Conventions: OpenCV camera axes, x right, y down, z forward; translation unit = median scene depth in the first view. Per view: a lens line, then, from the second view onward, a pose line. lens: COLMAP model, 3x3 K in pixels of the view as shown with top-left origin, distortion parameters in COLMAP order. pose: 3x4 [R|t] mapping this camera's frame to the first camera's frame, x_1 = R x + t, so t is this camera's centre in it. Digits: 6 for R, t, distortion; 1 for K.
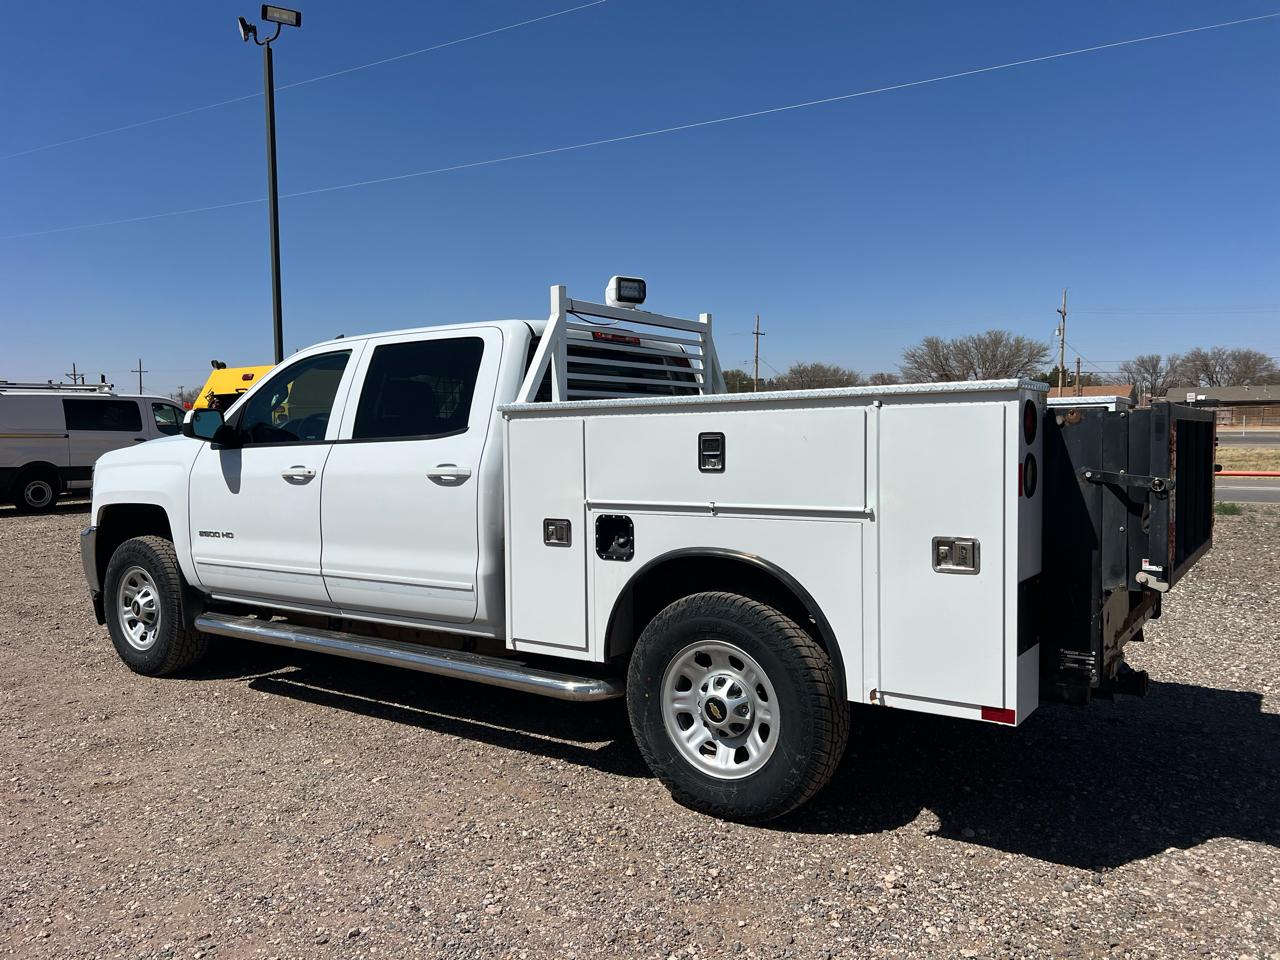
lens RADIAL K [[970.1, 0, 633.2], [0, 970.1, 480.1], [0, 0, 1]] dist [0.050574, -0.061304]
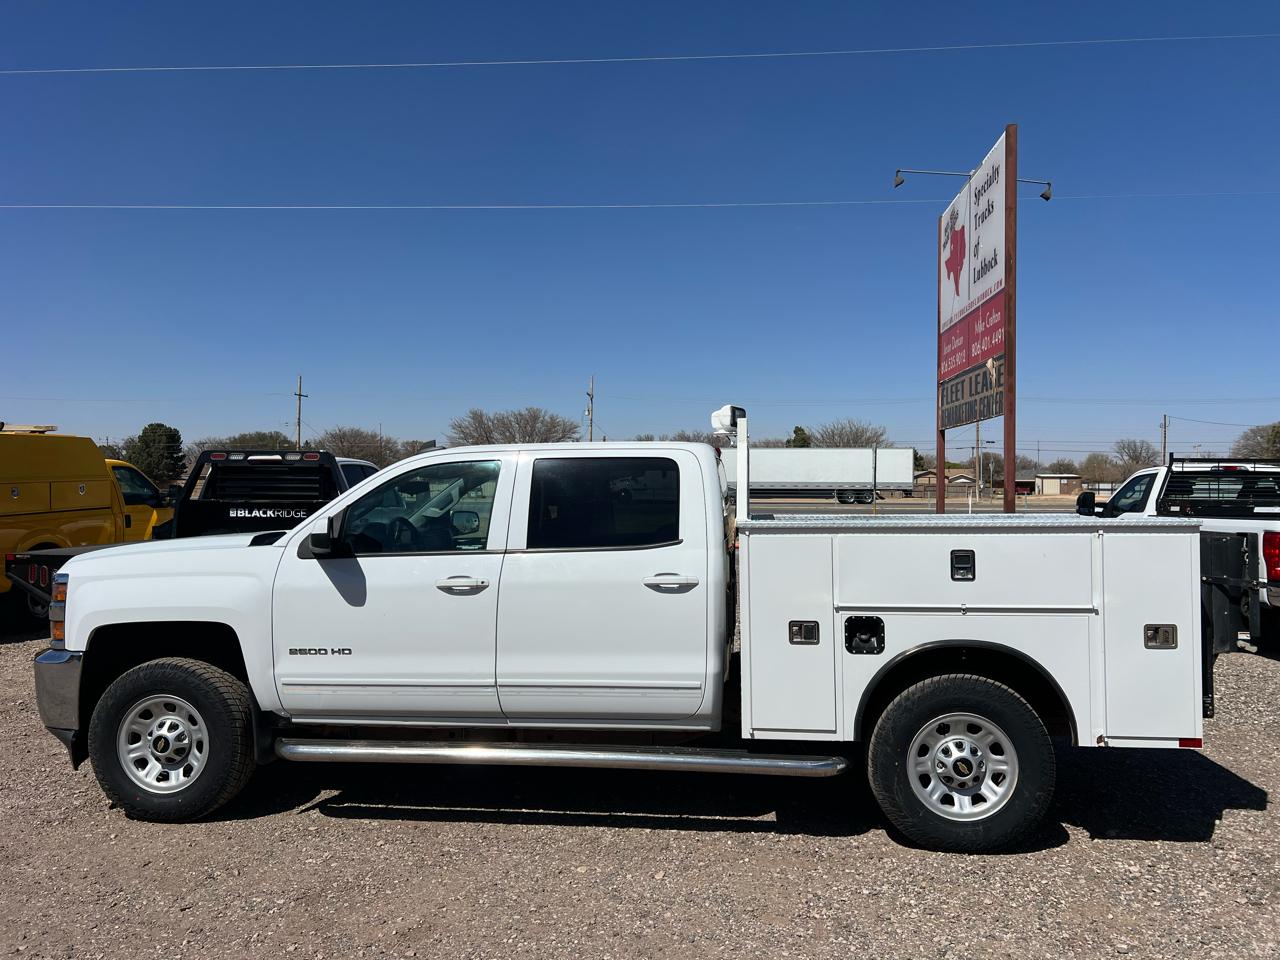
lens RADIAL K [[970.1, 0, 641.7], [0, 970.1, 472.4], [0, 0, 1]] dist [0.050574, -0.061304]
pose [[0.878733, 0.020932, 0.476854, -0.838974], [0.014589, 0.997393, -0.070665, -0.060698], [-0.477091, 0.069052, 0.876137, 0.045771]]
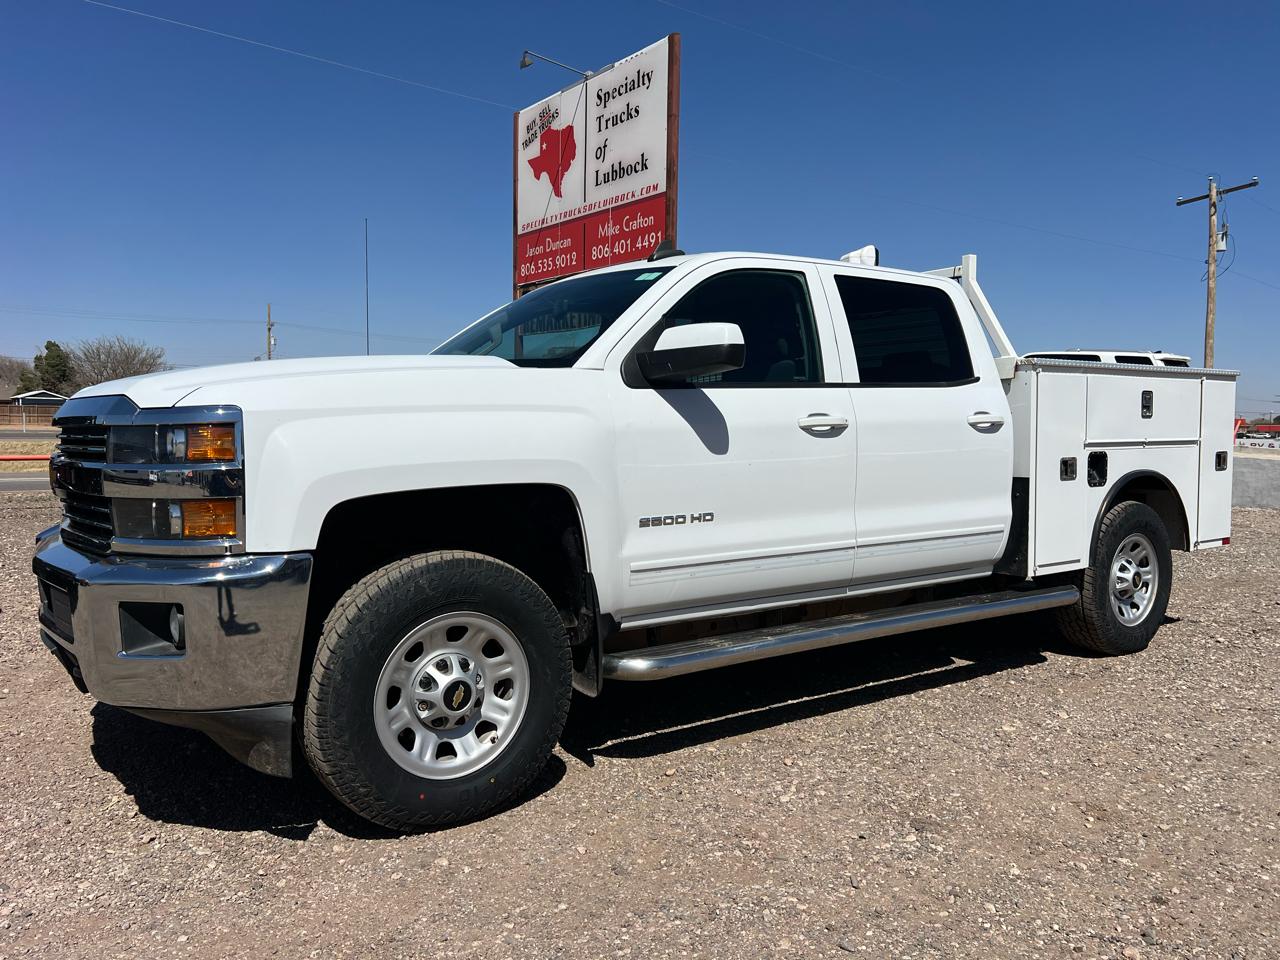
lens RADIAL K [[970.1, 0, 643.7], [0, 970.1, 481.1], [0, 0, 1]] dist [0.050574, -0.061304]
pose [[0.324242, -0.037323, 0.945238, -1.437114], [0.038804, 0.998905, 0.026131, 0.017583], [-0.945178, 0.028206, 0.325335, 1.129486]]
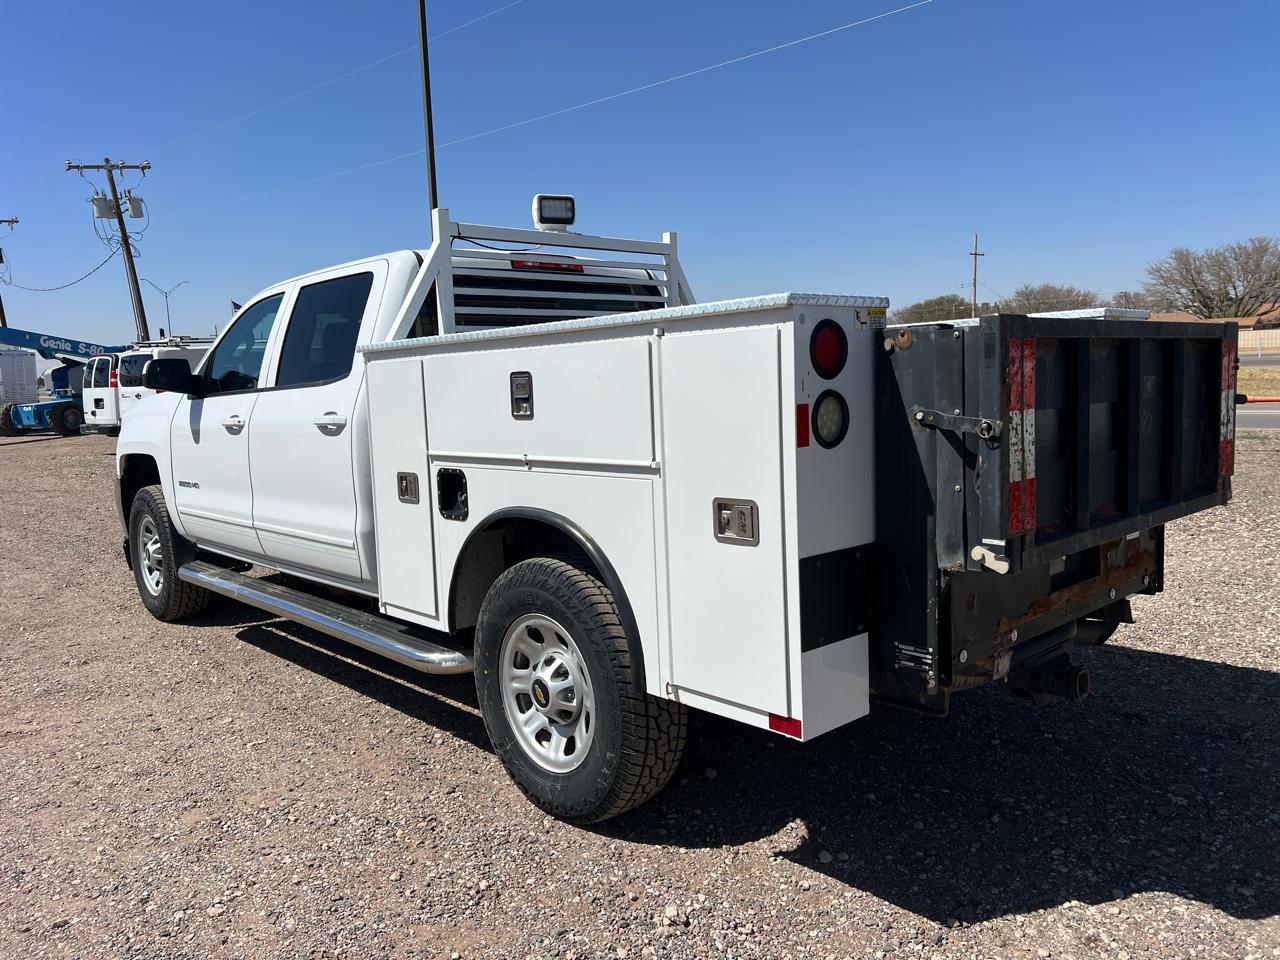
lens RADIAL K [[970.1, 0, 634.1], [0, 970.1, 476.9], [0, 0, 1]] dist [0.050574, -0.061304]
pose [[0.975709, -0.003818, -0.219035, 0.330137], [0.017331, 0.998060, 0.059802, -0.005914], [0.218382, -0.062145, 0.973883, 0.173147]]
